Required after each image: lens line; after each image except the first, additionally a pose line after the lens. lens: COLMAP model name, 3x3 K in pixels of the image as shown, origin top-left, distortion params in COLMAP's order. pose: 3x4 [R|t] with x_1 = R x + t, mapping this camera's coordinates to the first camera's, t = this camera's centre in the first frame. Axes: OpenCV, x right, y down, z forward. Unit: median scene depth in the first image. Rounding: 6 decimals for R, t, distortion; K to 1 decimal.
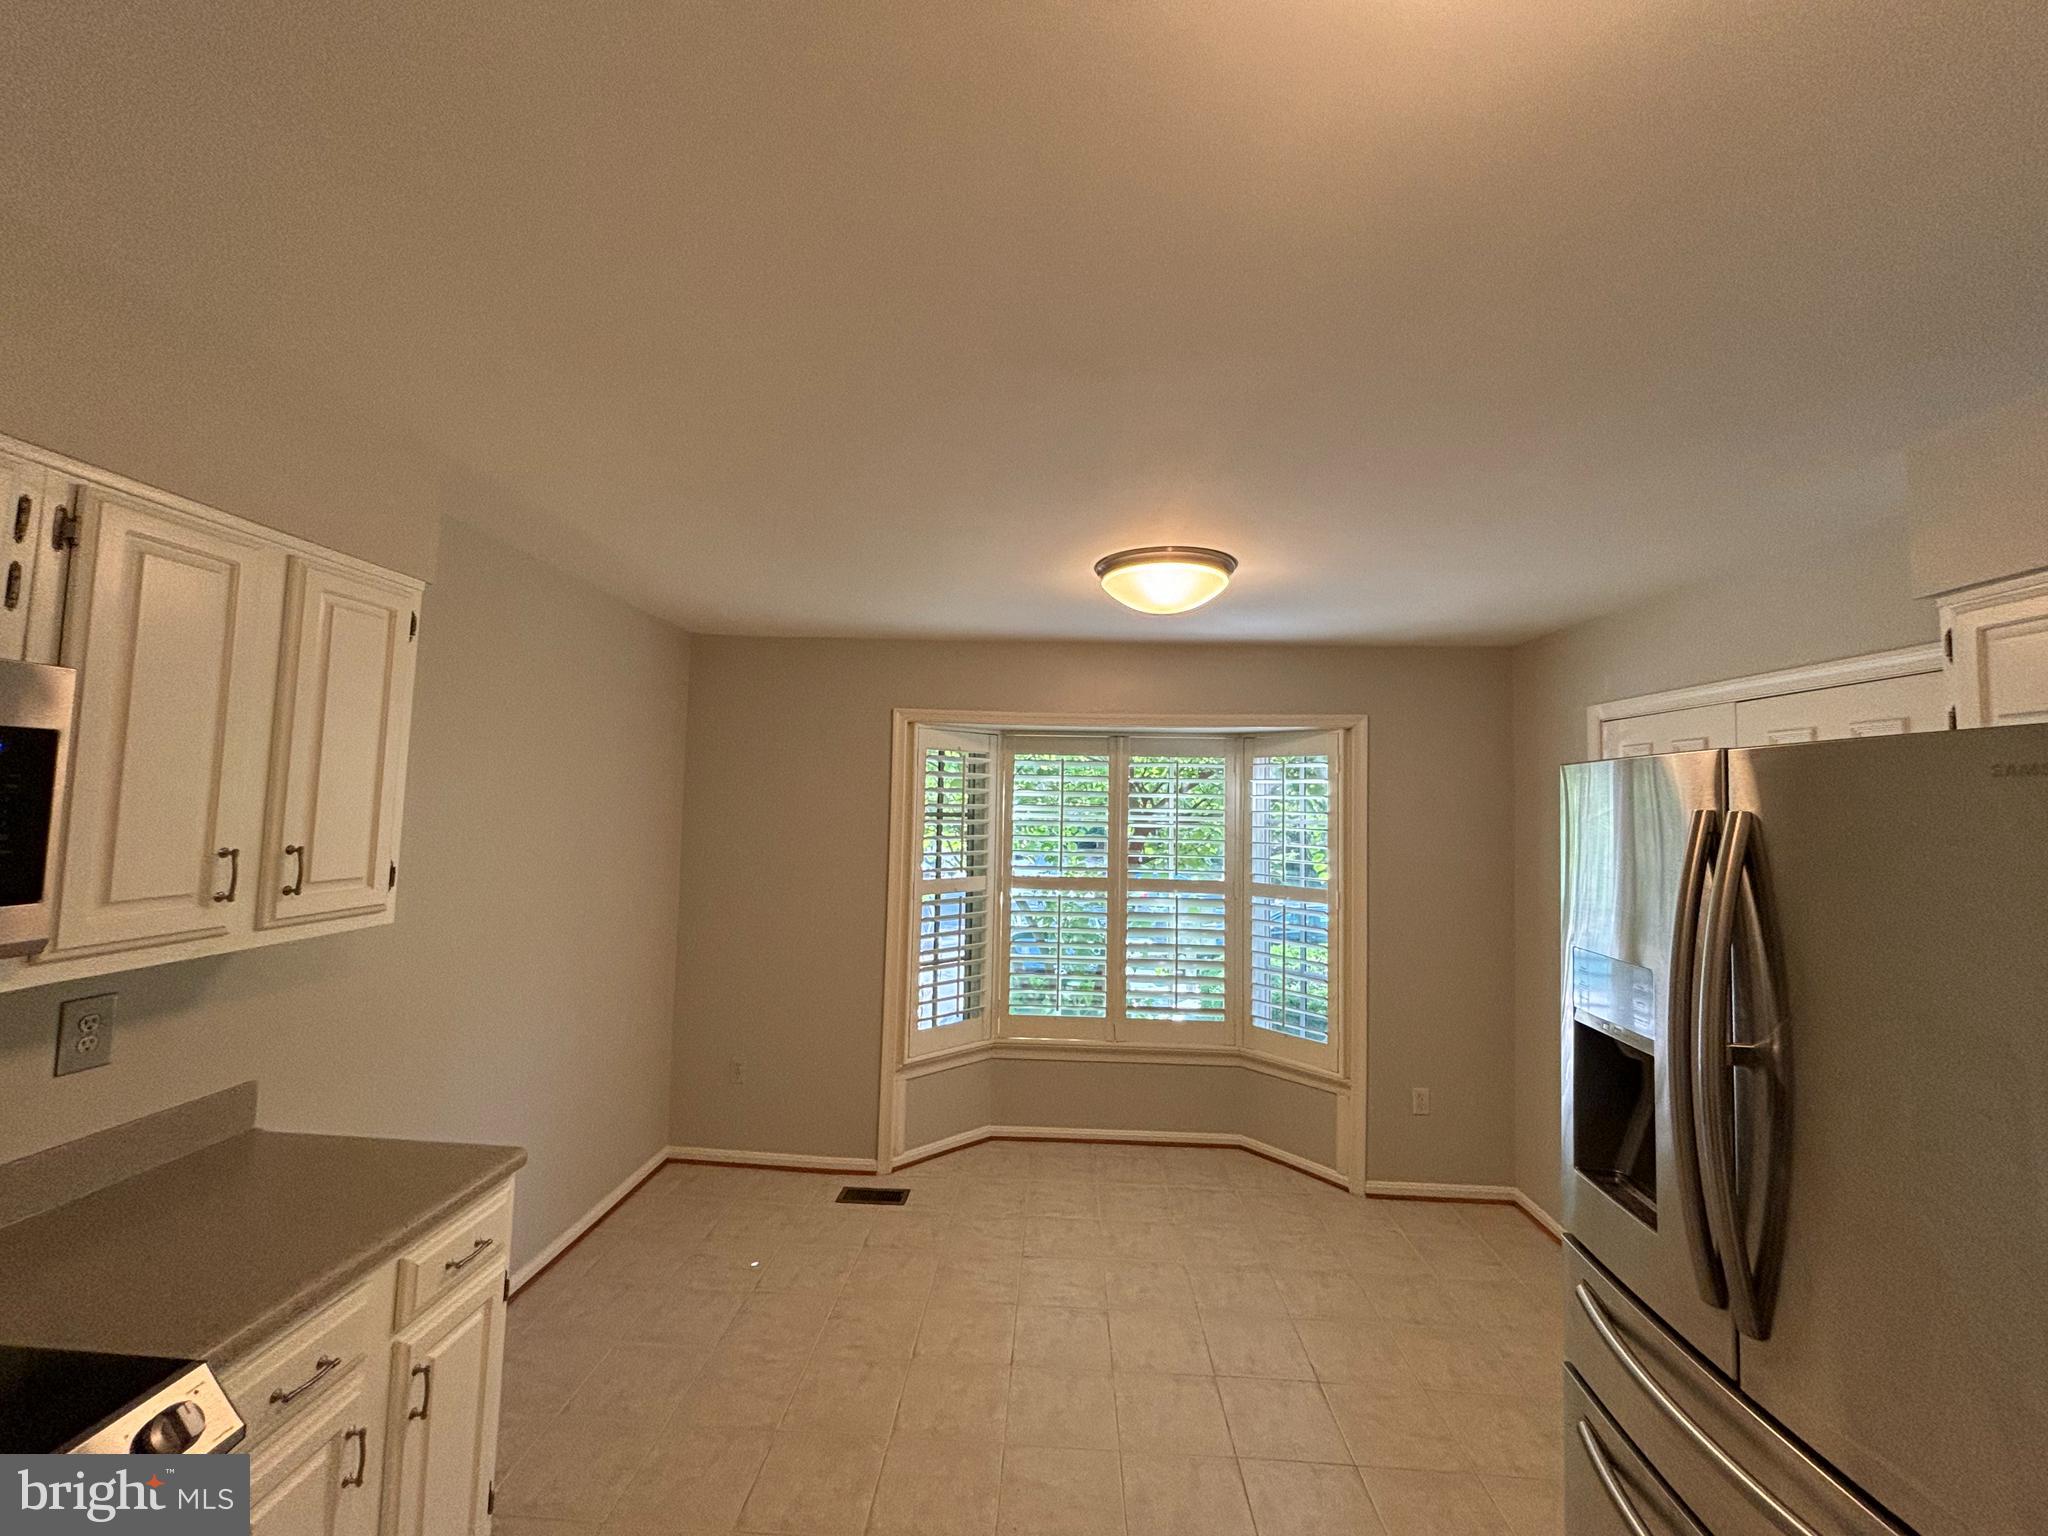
lens RADIAL K [[826.1, 0, 1023.6], [0, 826.1, 761.9], [0, 0, 1]] dist [0.008090, -0.001366]
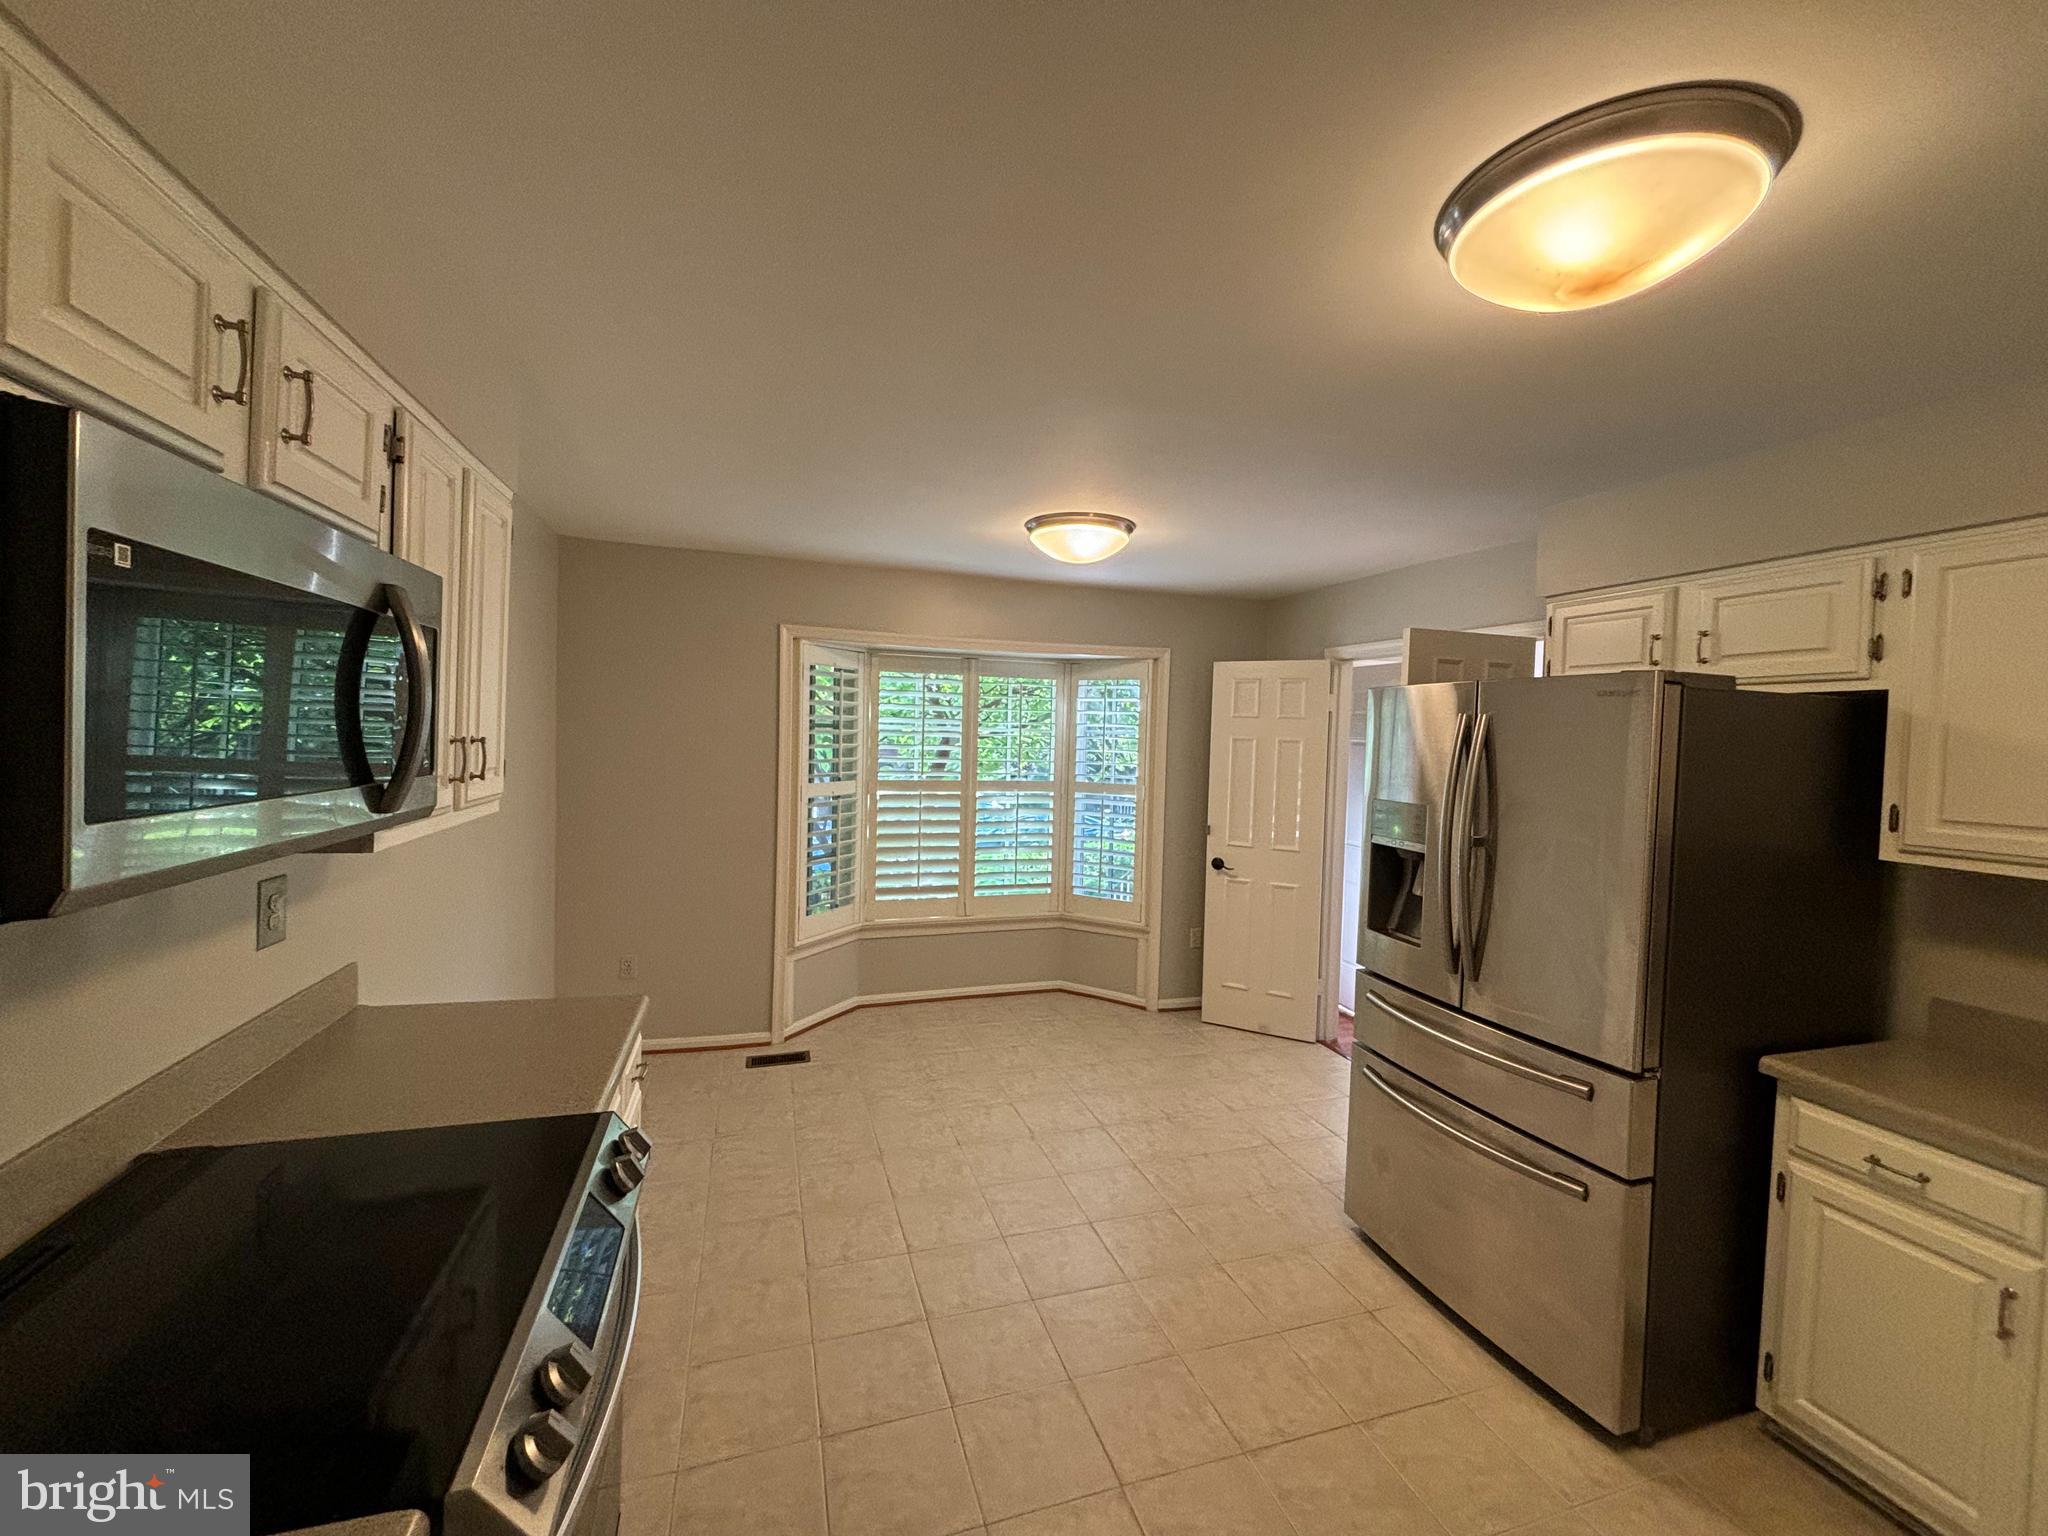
lens RADIAL K [[826.1, 0, 1020.1], [0, 826.1, 759.8], [0, 0, 1]] dist [0.008090, -0.001366]
pose [[0.937785, -0.007993, 0.347126, -0.250677], [-0.024655, 0.995679, 0.089534, 0.006251], [-0.346341, -0.092522, 0.933535, -0.128333]]
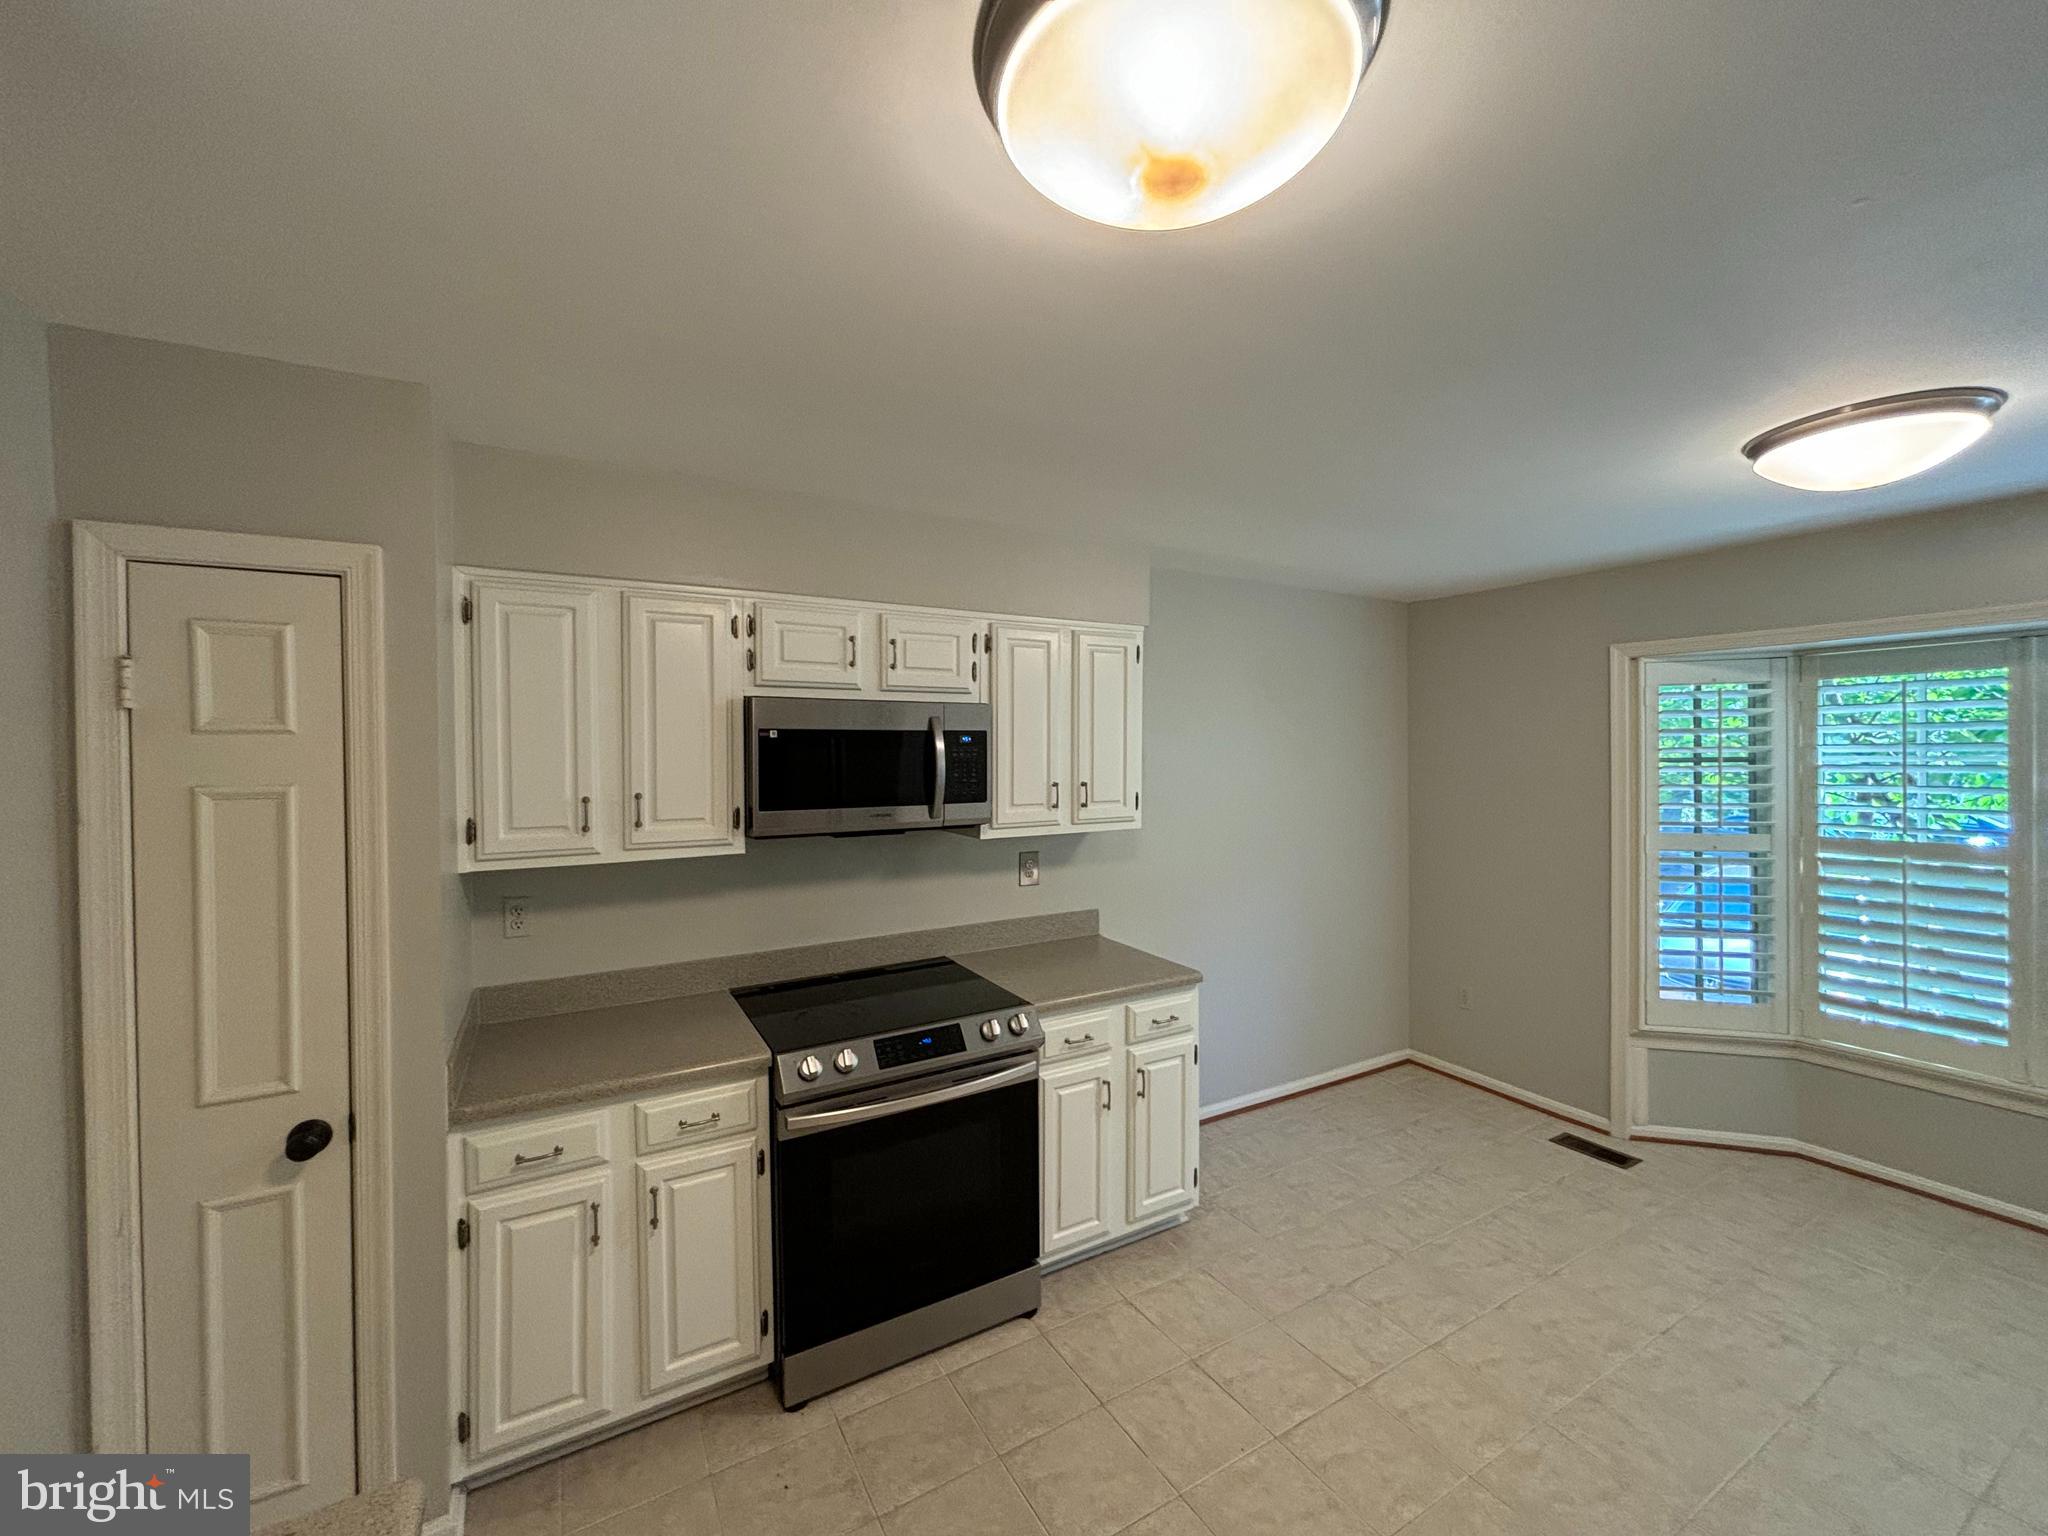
lens RADIAL K [[826.1, 0, 1026.9], [0, 826.1, 758.6], [0, 0, 1]] dist [0.008090, -0.001366]
pose [[0.537764, -0.023738, -0.842761, 0.281857], [0.066245, 0.997703, 0.014169, 0.005136], [0.840489, -0.063448, 0.538101, -0.055747]]
